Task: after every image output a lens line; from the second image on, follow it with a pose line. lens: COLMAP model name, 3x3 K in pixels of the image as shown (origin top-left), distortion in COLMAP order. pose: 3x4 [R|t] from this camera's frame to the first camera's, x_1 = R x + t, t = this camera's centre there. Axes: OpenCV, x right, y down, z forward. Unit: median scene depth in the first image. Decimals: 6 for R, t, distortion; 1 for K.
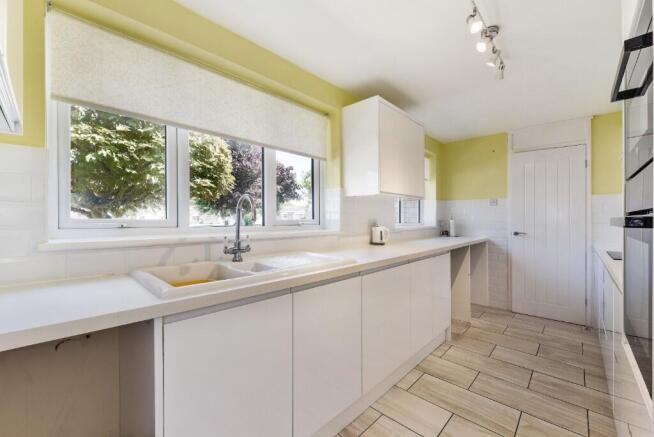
lens RADIAL K [[264.7, 0, 322.1], [0, 264.7, 218.0], [0, 0, 1]] dist [-0.013603, 0.000230]
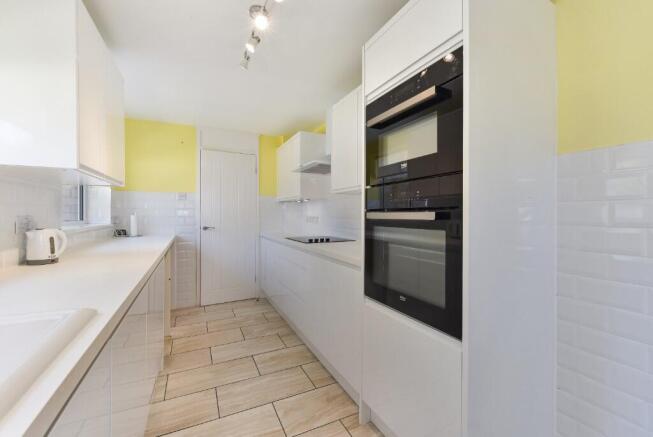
lens RADIAL K [[264.3, 0, 320.4], [0, 264.3, 206.8], [0, 0, 1]] dist [-0.013603, 0.000230]
pose [[0.350878, 0.017152, 0.936264, -0.086199], [0.007082, 0.999755, -0.020969, 0.001477], [-0.936395, 0.013988, 0.350670, 0.280663]]
